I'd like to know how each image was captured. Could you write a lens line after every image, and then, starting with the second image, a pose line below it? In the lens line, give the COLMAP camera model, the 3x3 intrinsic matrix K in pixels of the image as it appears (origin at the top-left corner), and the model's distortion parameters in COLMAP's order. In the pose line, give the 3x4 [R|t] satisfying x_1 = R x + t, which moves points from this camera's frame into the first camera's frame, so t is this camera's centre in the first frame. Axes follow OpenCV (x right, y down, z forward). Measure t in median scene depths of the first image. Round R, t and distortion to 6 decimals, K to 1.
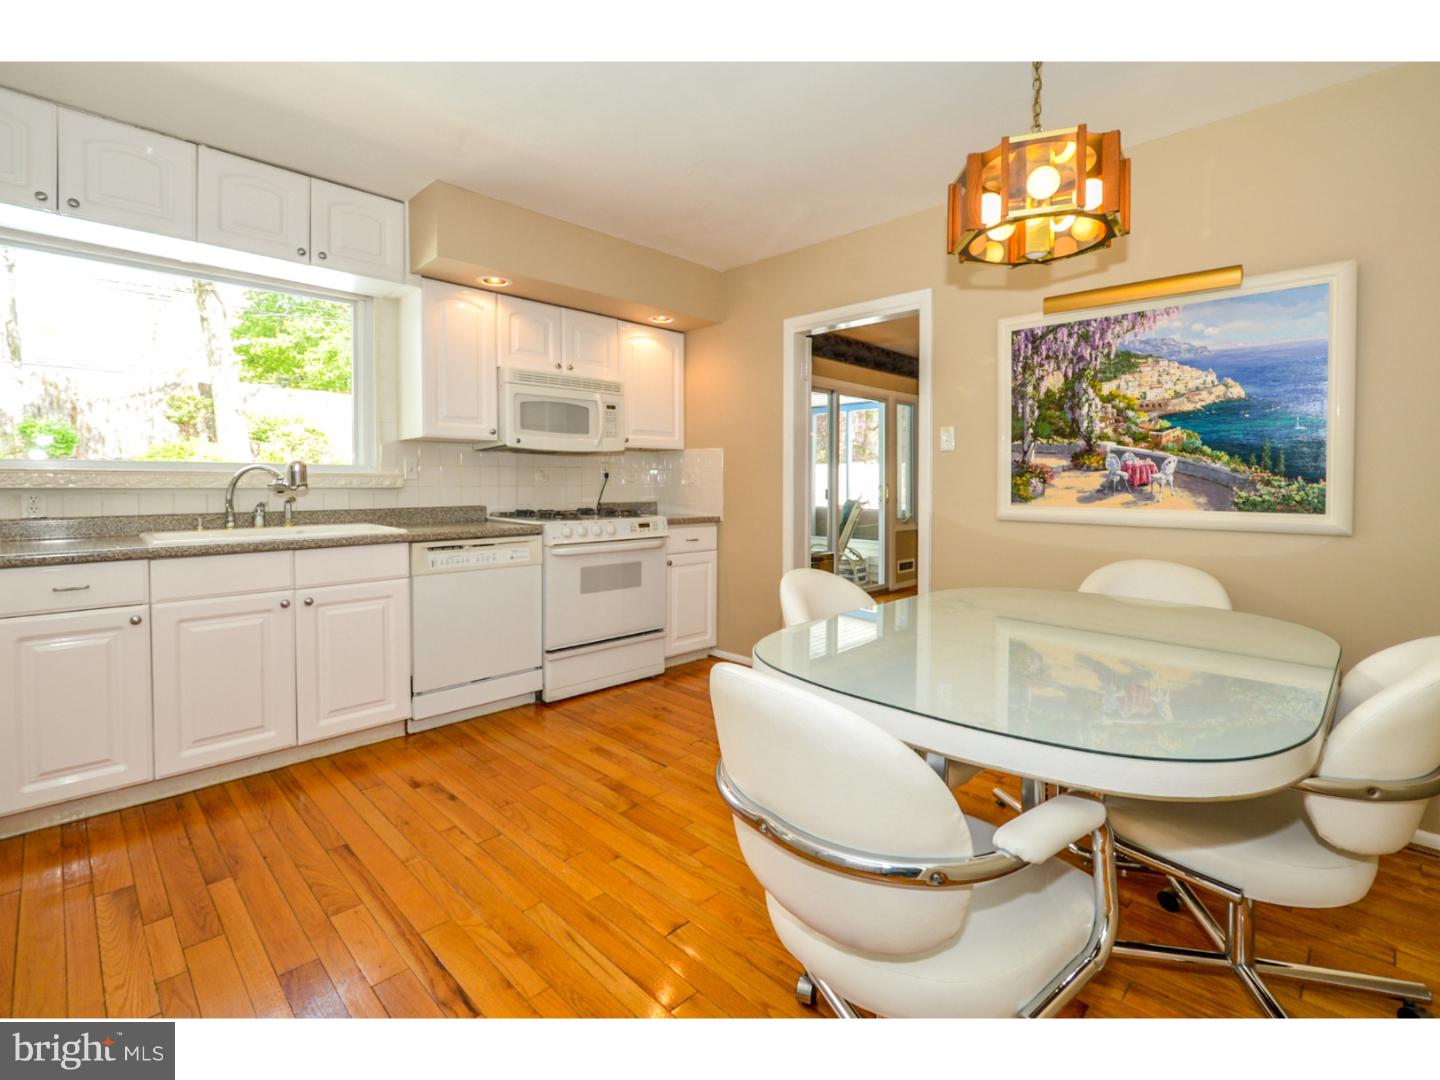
lens RADIAL K [[662.1, 0, 724.0], [0, 662.1, 496.1], [0, 0, 1]] dist [0.004167, -0.006605]
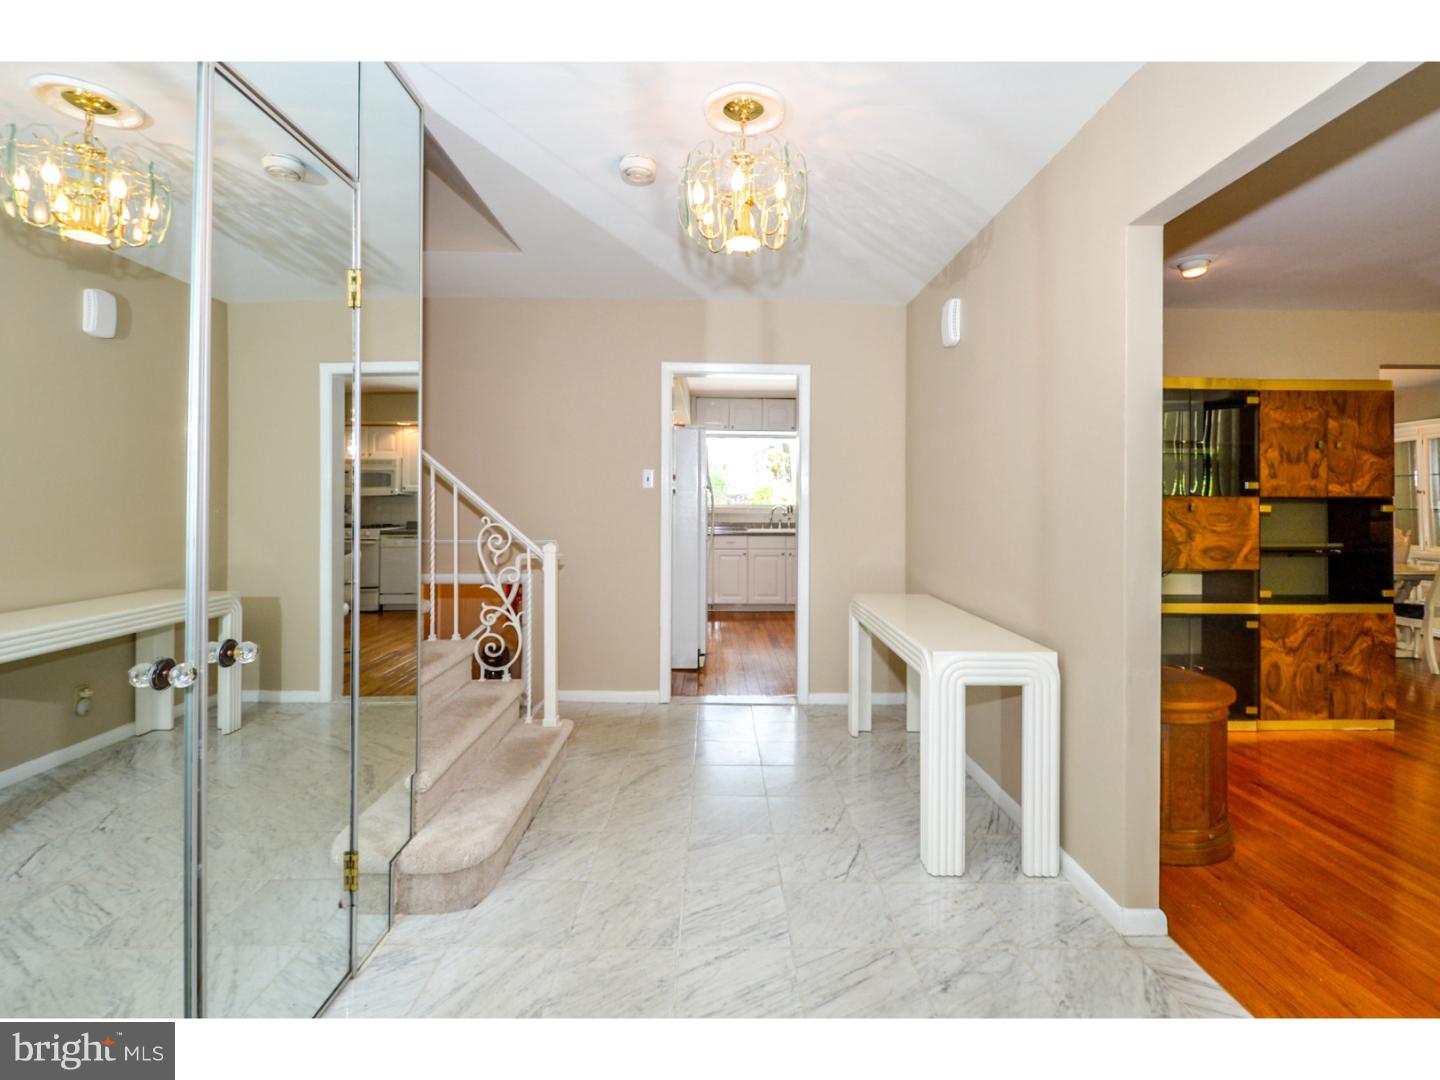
lens RADIAL K [[662.1, 0, 724.0], [0, 662.1, 496.1], [0, 0, 1]] dist [0.004167, -0.006605]
pose [[0.715307, -0.007793, -0.698767, 0.962950], [-0.016341, 0.999478, -0.027875, -0.005404], [0.698620, 0.031358, 0.714806, -1.026755]]
